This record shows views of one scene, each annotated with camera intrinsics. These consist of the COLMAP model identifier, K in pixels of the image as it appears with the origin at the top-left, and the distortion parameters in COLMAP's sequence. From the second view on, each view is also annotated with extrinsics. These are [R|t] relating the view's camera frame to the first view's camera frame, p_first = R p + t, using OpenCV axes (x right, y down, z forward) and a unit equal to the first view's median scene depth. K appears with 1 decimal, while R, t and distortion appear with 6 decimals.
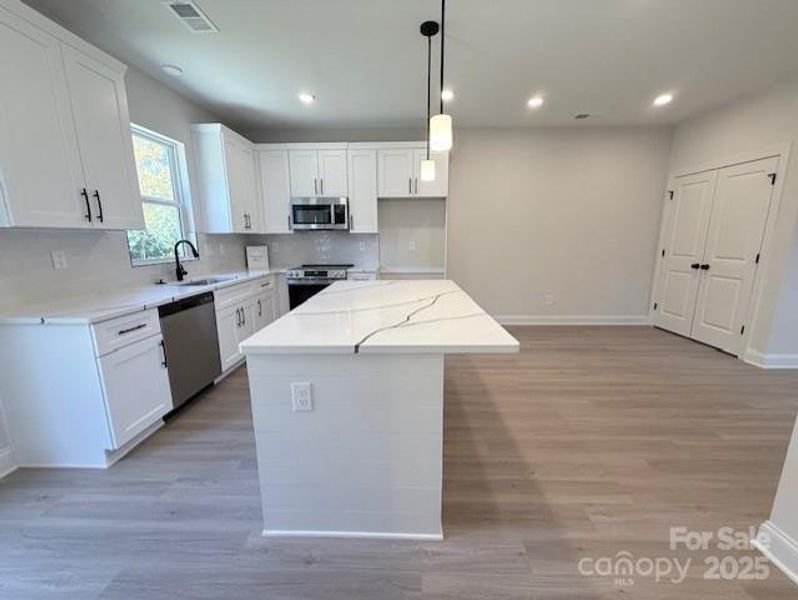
lens RADIAL K [[318.6, 0, 399.0], [0, 318.6, 300.0], [0, 0, 1]] dist [-0.000702, 0.000354]
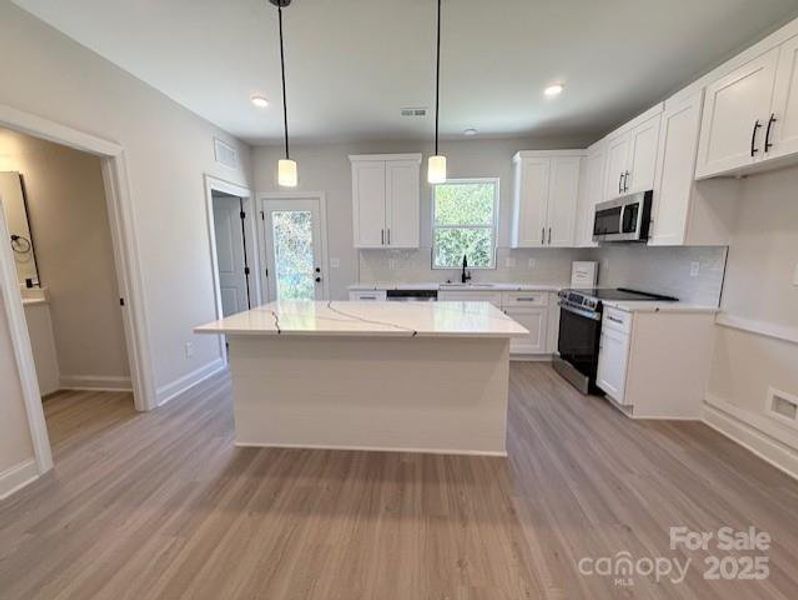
lens RADIAL K [[318.6, 0, 399.0], [0, 318.6, 300.0], [0, 0, 1]] dist [-0.000702, 0.000354]
pose [[-0.044833, 0.160550, -0.986009, 0.629547], [-0.189016, 0.967810, 0.166181, -0.149062], [0.980950, 0.193822, -0.013043, 0.684946]]
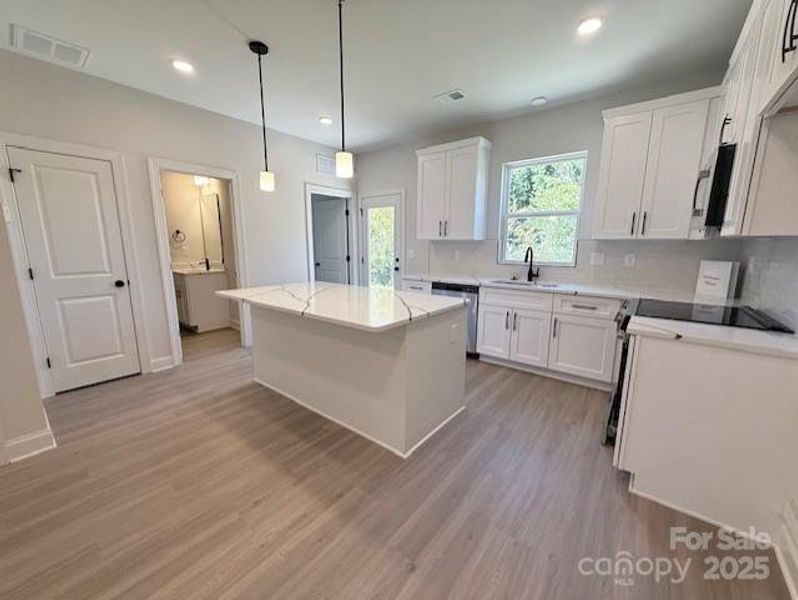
lens RADIAL K [[318.6, 0, 399.0], [0, 318.6, 300.0], [0, 0, 1]] dist [-0.000702, 0.000354]
pose [[-0.598343, 0.143662, -0.788256, 0.489971], [-0.157170, 0.943637, 0.291284, -0.236381], [0.785674, 0.298178, -0.542039, 1.155593]]
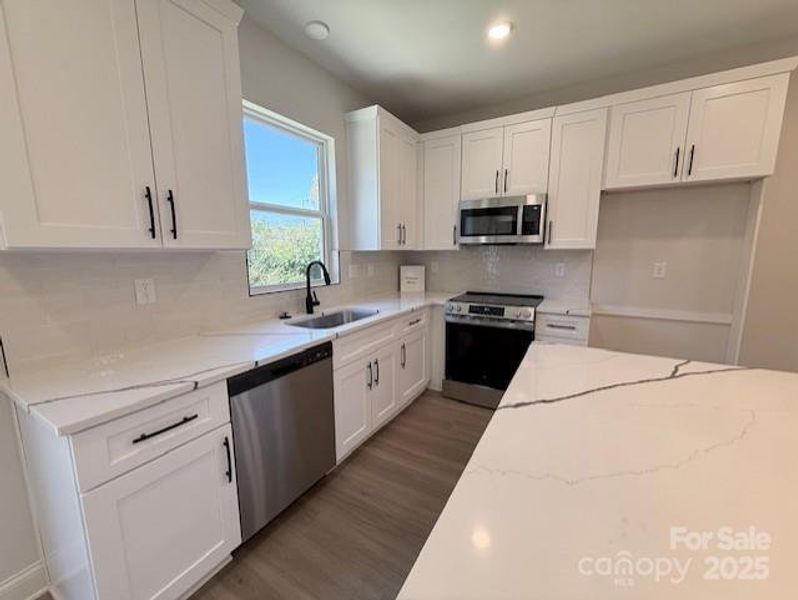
lens RADIAL K [[318.6, 0, 399.0], [0, 318.6, 300.0], [0, 0, 1]] dist [-0.000702, 0.000354]
pose [[0.879389, 0.073081, -0.470462, -0.129547], [-0.091083, 0.995721, -0.015579, -0.090359], [0.467310, 0.056551, 0.882283, 0.384670]]
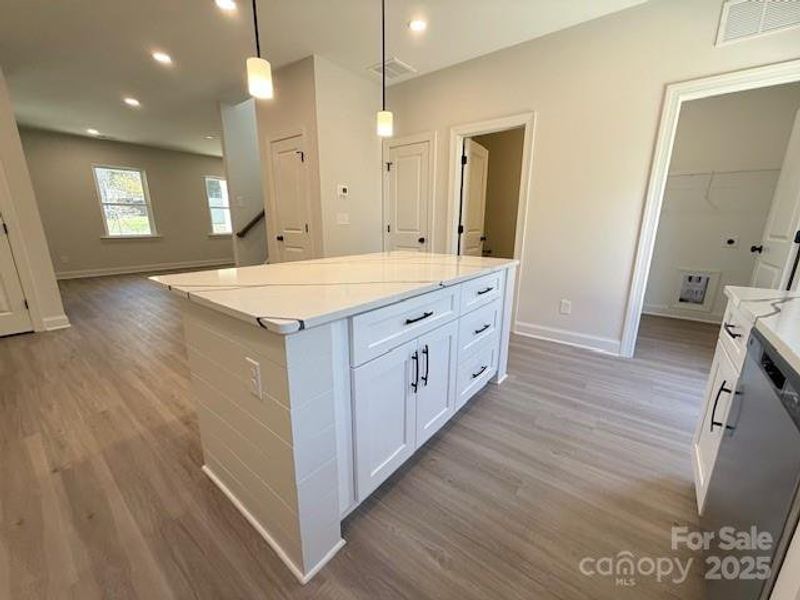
lens RADIAL K [[319.4, 0, 400.0], [0, 319.4, 300.0], [0, 0, 1]] dist [-0.000702, 0.000354]
pose [[-0.801982, -0.142568, 0.580086, -0.377090], [0.114574, 0.916359, 0.383614, -0.153613], [-0.586257, 0.374114, -0.718569, 1.007588]]
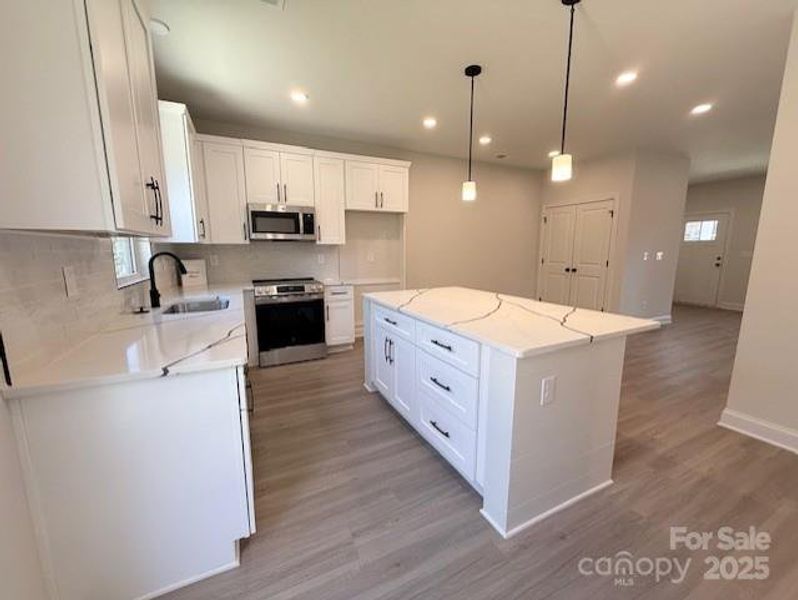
lens RADIAL K [[318.6, 0, 399.0], [0, 318.6, 300.0], [0, 0, 1]] dist [-0.000702, 0.000354]
pose [[0.885178, -0.068859, 0.460129, -0.477104], [0.085885, 0.996174, -0.016144, -0.014569], [-0.457257, 0.053808, 0.887705, 0.087221]]
